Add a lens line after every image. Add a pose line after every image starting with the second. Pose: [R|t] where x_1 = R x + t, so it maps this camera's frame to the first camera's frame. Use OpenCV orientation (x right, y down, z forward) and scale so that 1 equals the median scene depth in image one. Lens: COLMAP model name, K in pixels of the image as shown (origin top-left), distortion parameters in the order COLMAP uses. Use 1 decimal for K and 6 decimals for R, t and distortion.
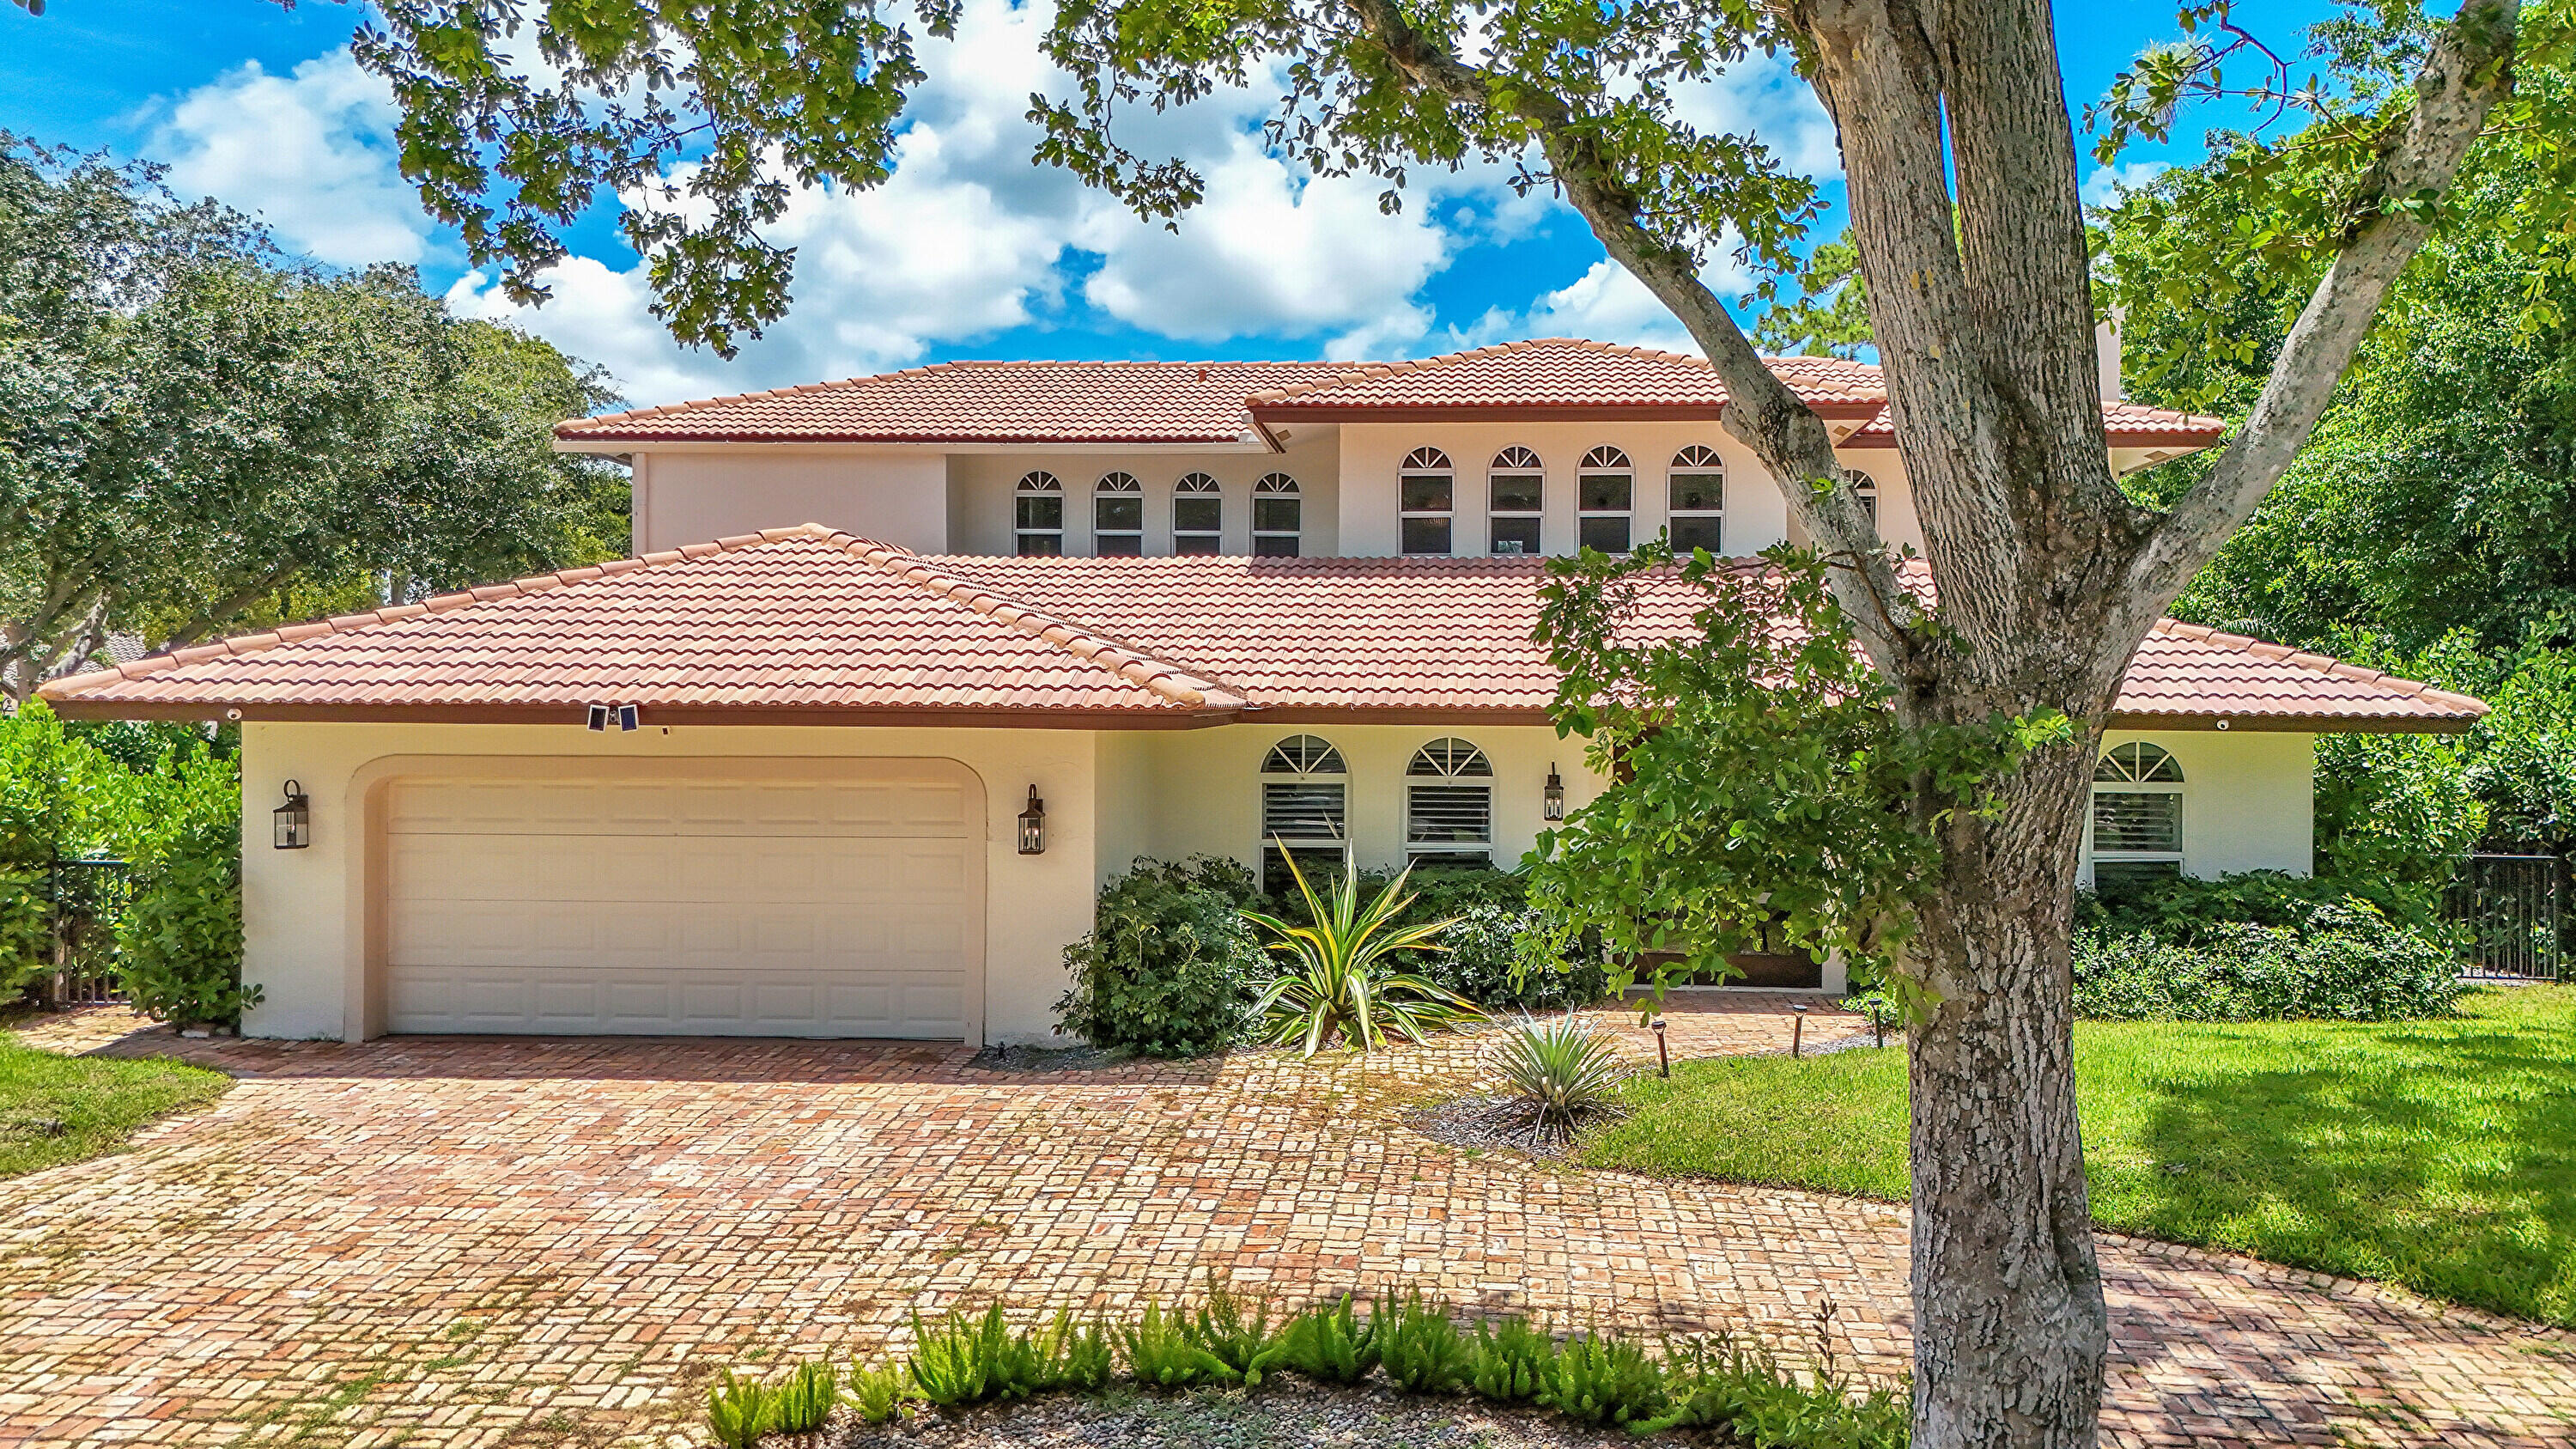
lens RADIAL K [[1943.0, 0, 1288.0], [0, 1943.0, 724.5], [0, 0, 1]] dist [0.053766, -0.052334]
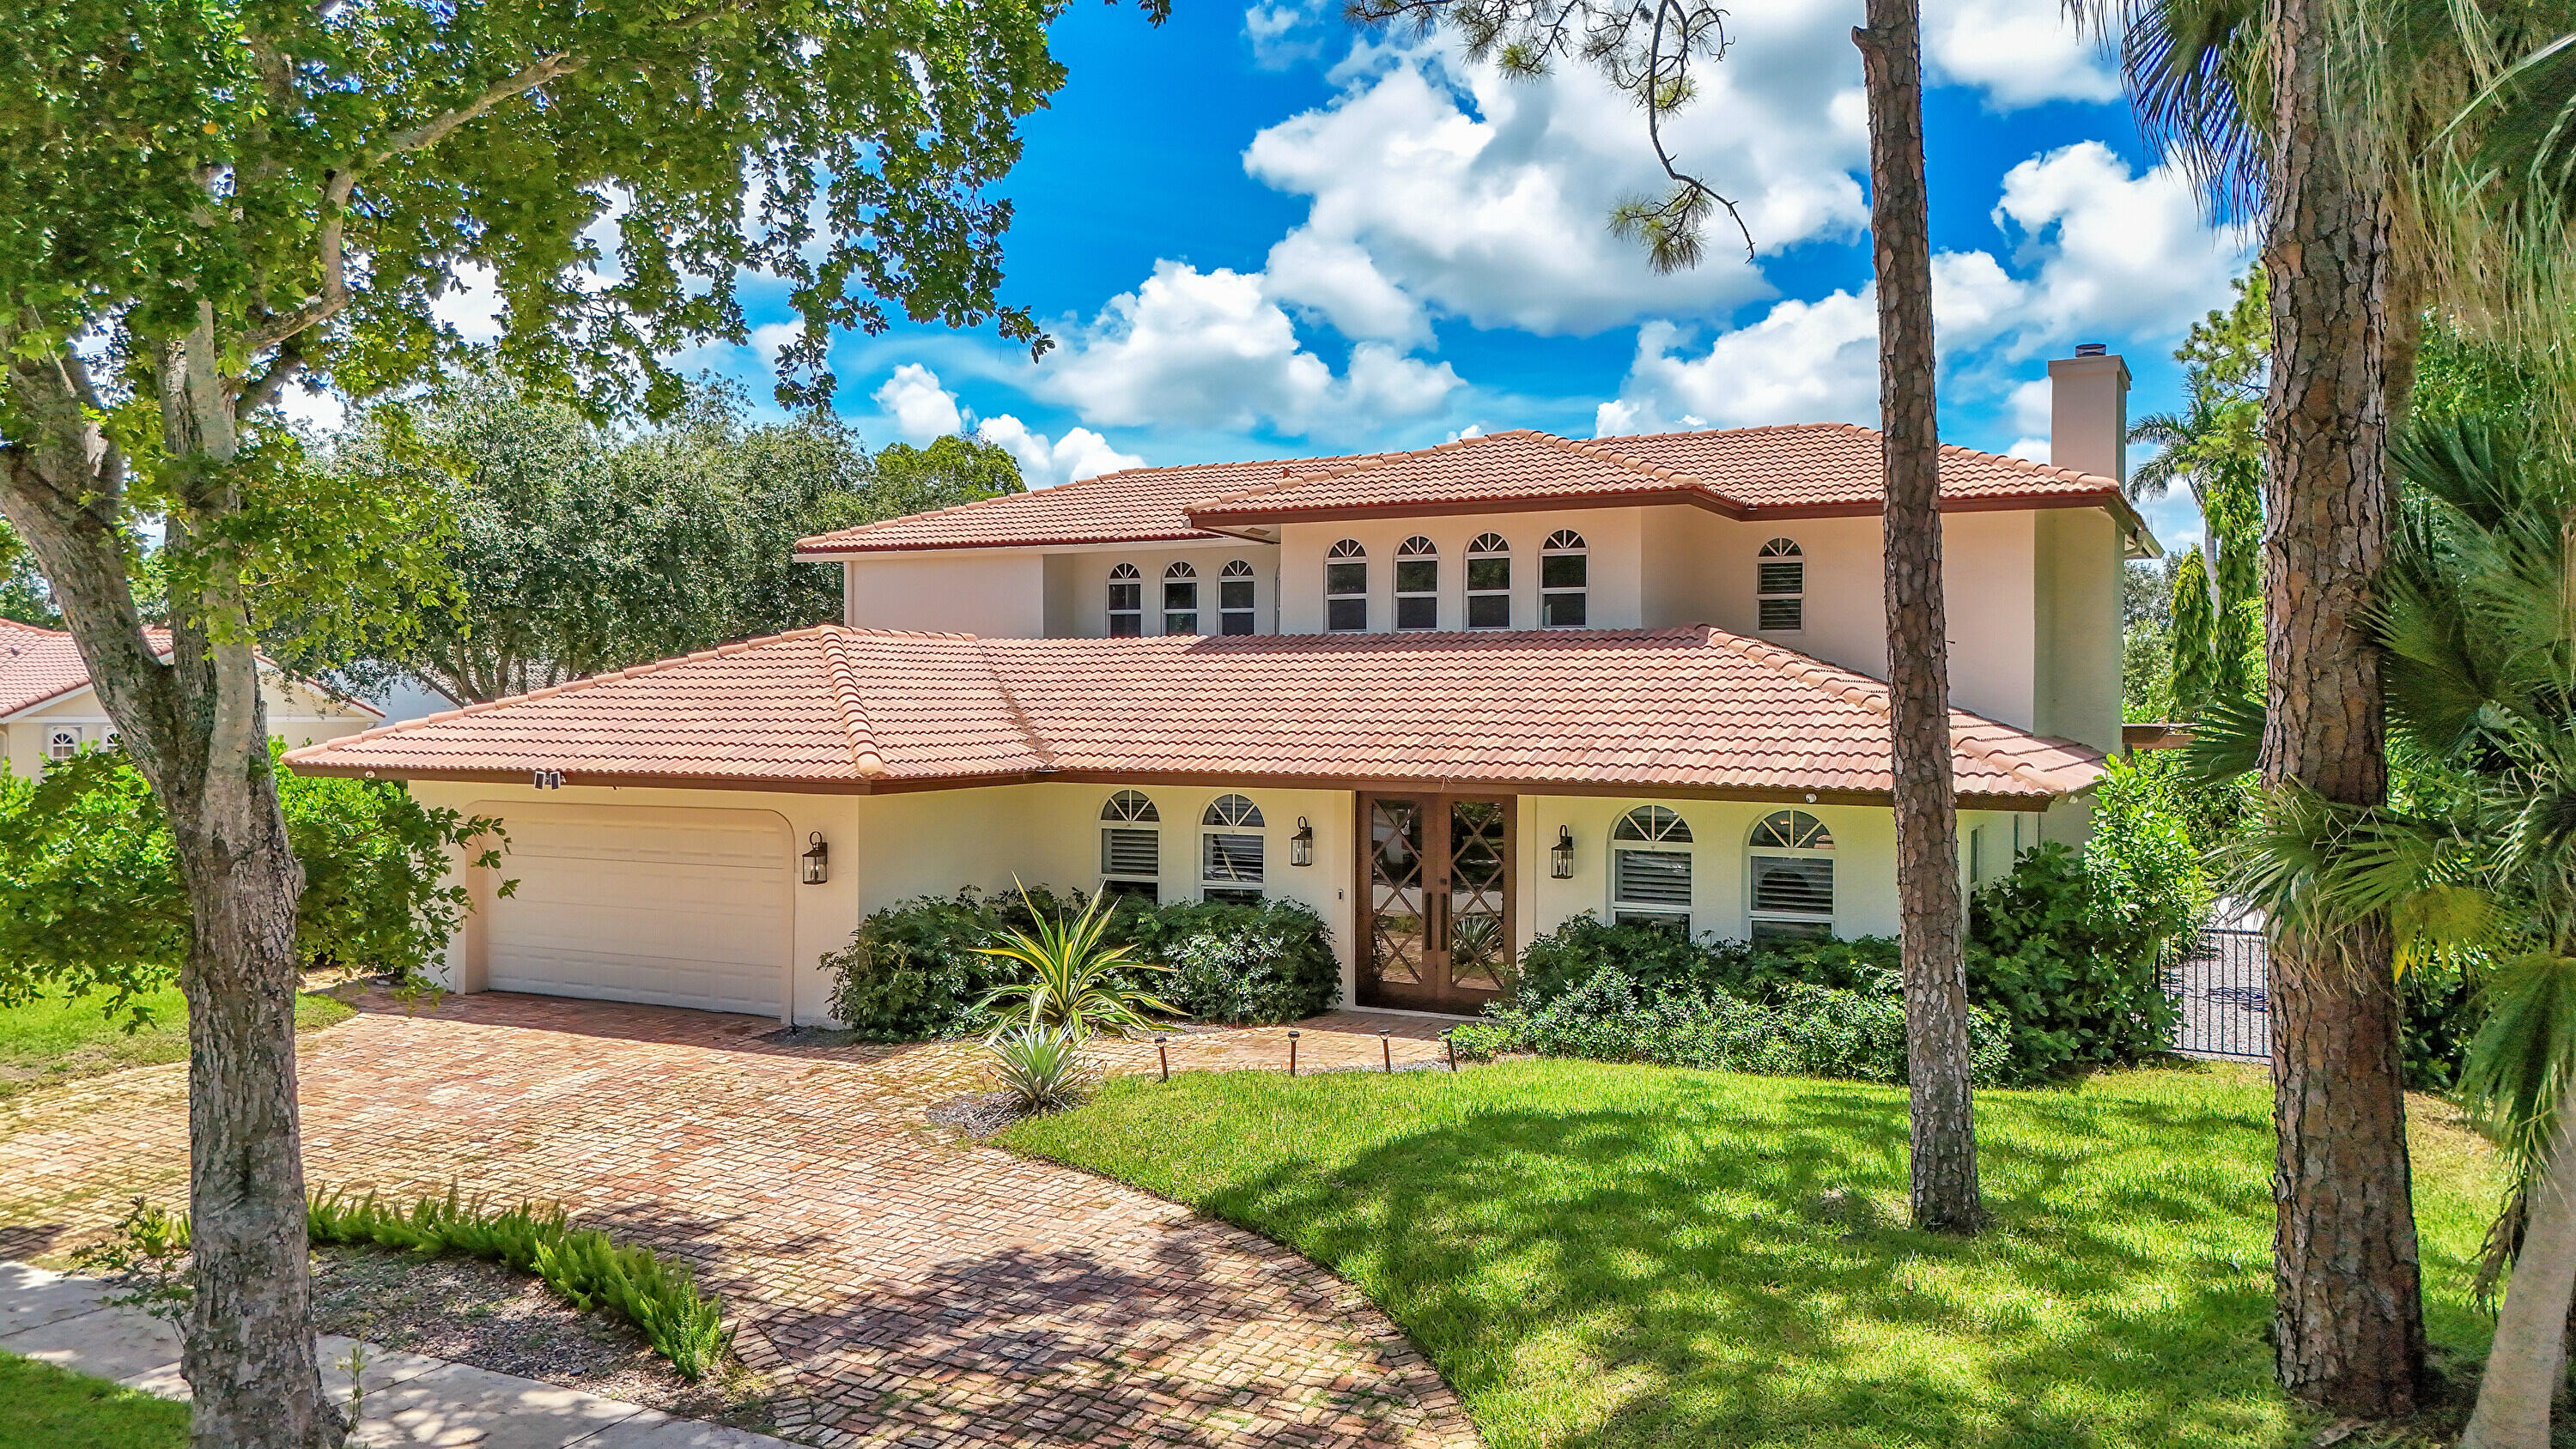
lens RADIAL K [[1879.6, 0, 1279.8], [0, 1879.6, 718.6], [0, 0, 1]] dist [0.117137, -0.181768]
pose [[0.915147, -0.001696, -0.403117, 0.593431], [-0.001551, 0.999969, -0.007727, -0.032177], [0.403118, 0.007697, 0.915116, -0.057510]]
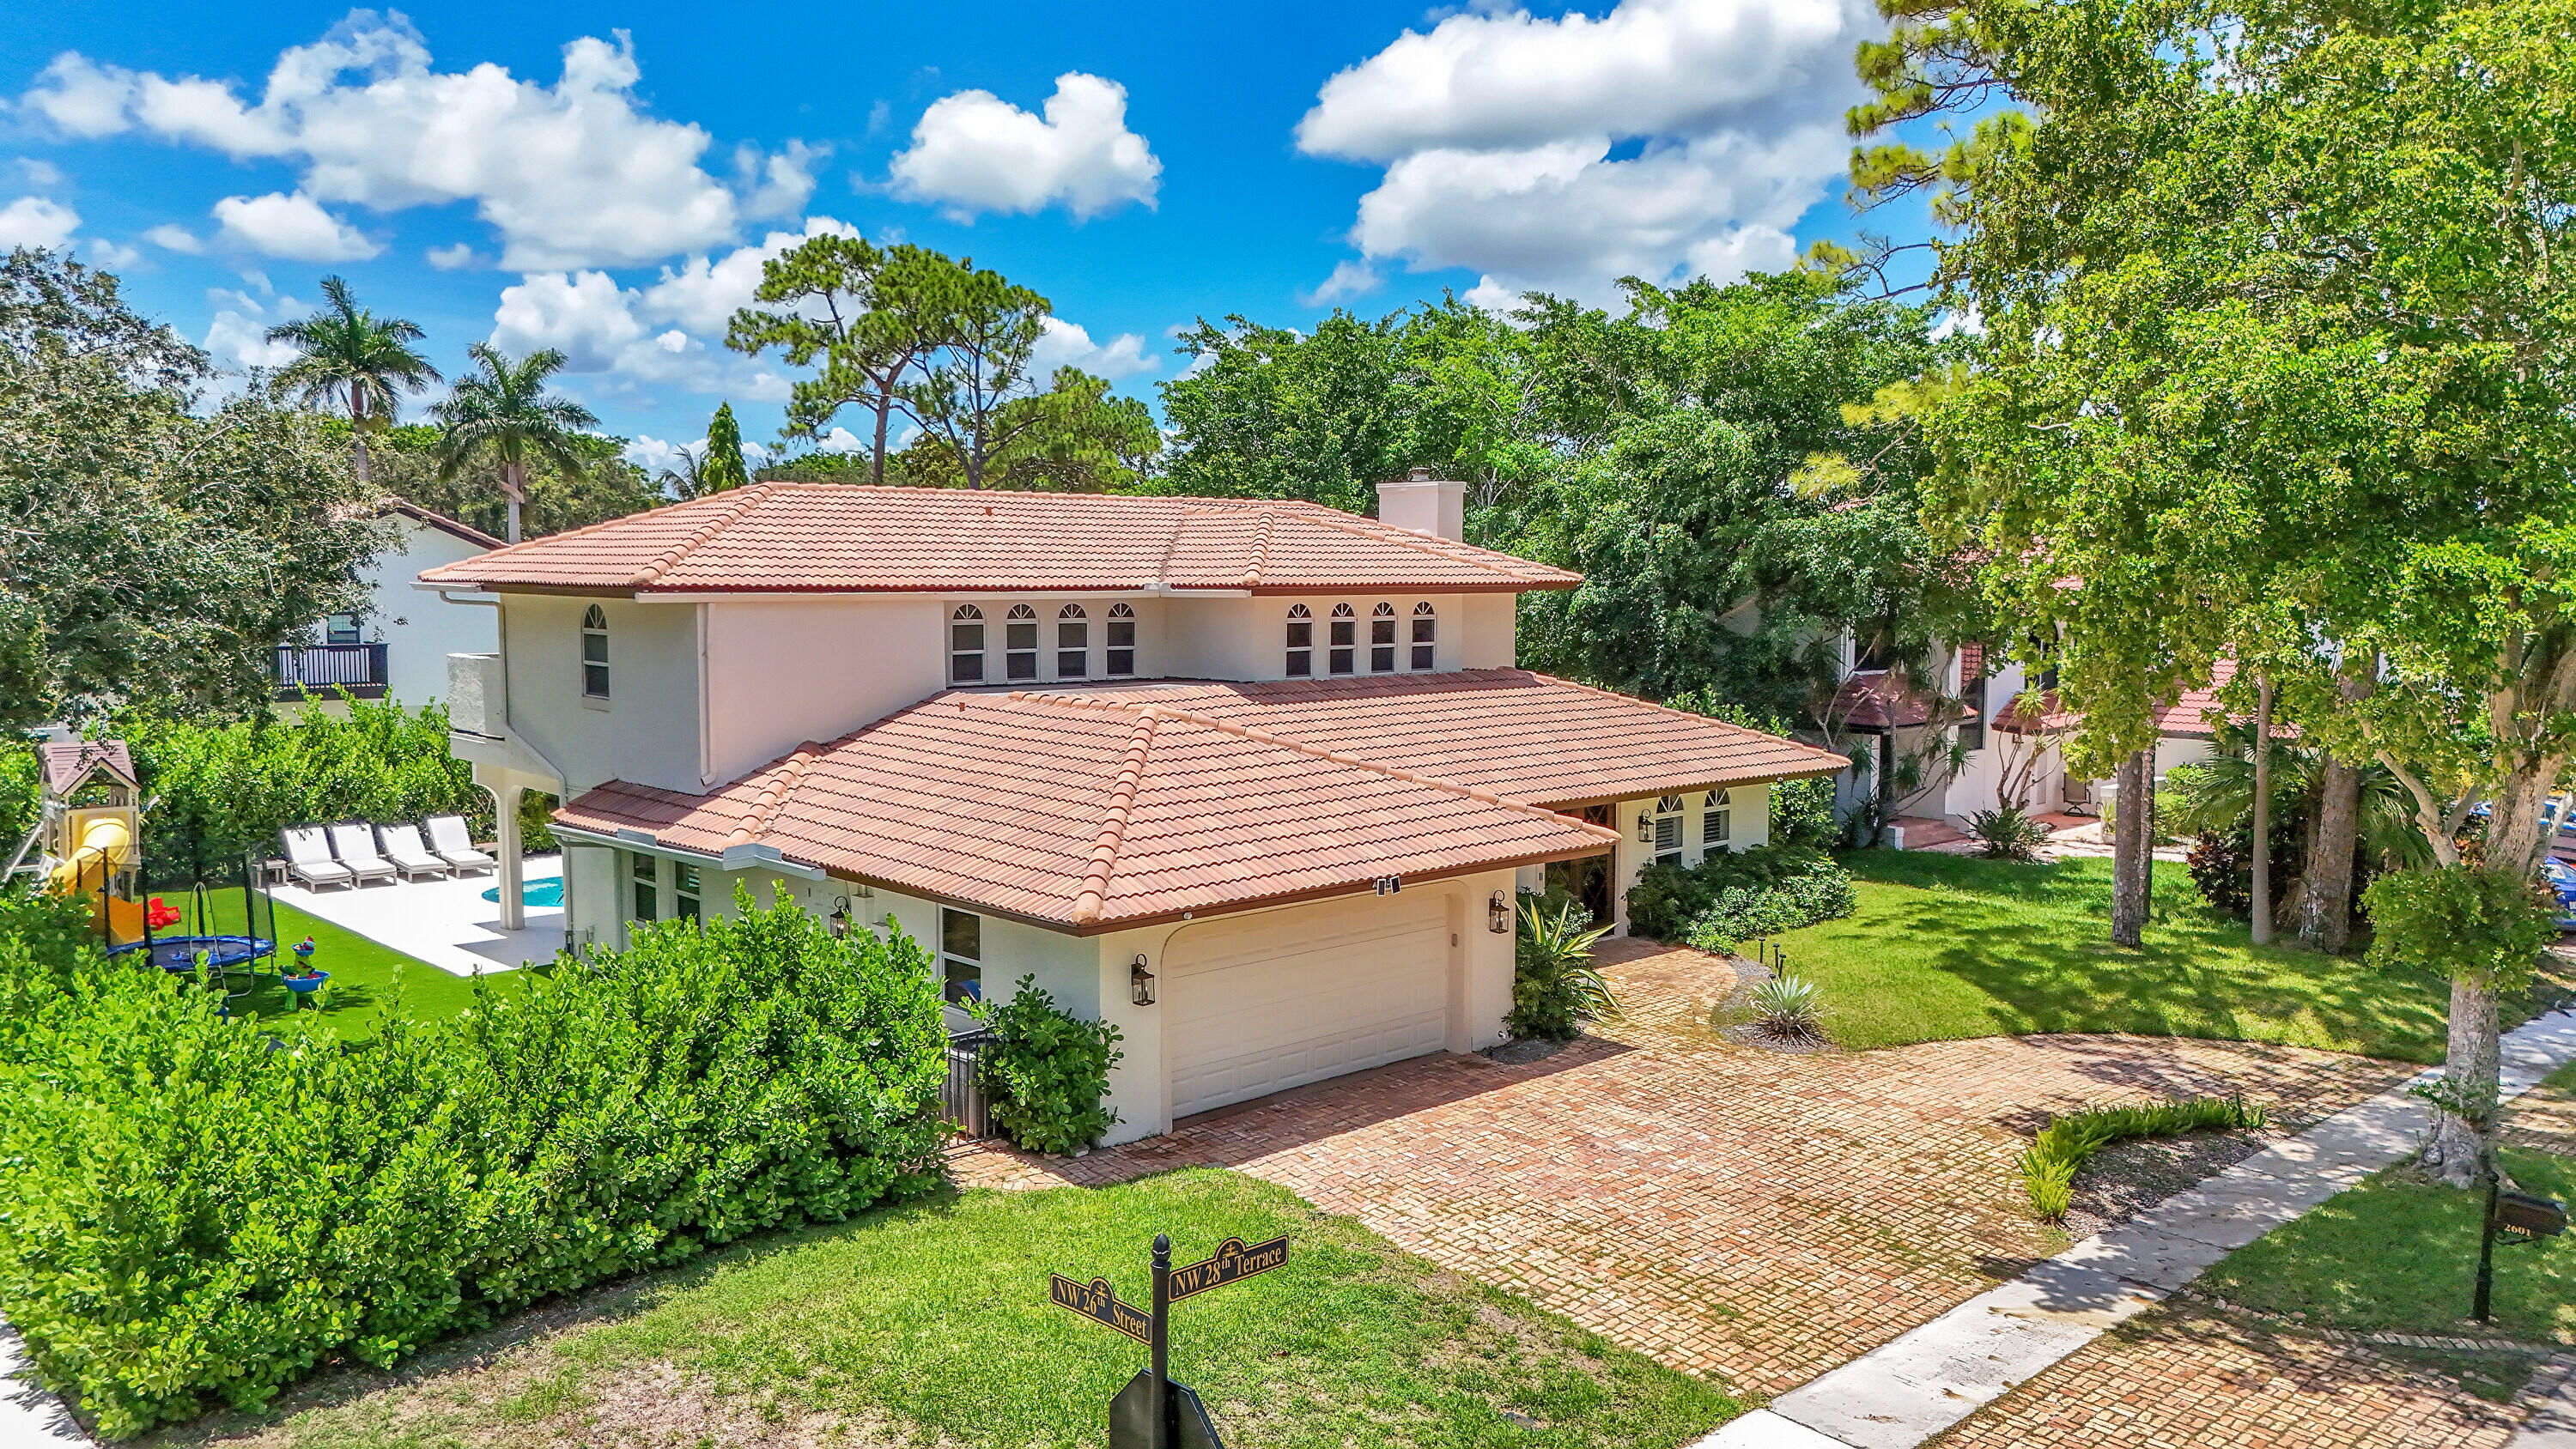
lens RADIAL K [[1879.6, 0, 1279.8], [0, 1879.6, 718.6], [0, 0, 1]] dist [0.117137, -0.181768]
pose [[0.704743, -0.061373, 0.706803, -1.133434], [0.022464, 0.997682, 0.064231, -0.179020], [-0.709107, -0.029389, 0.704489, 0.026359]]
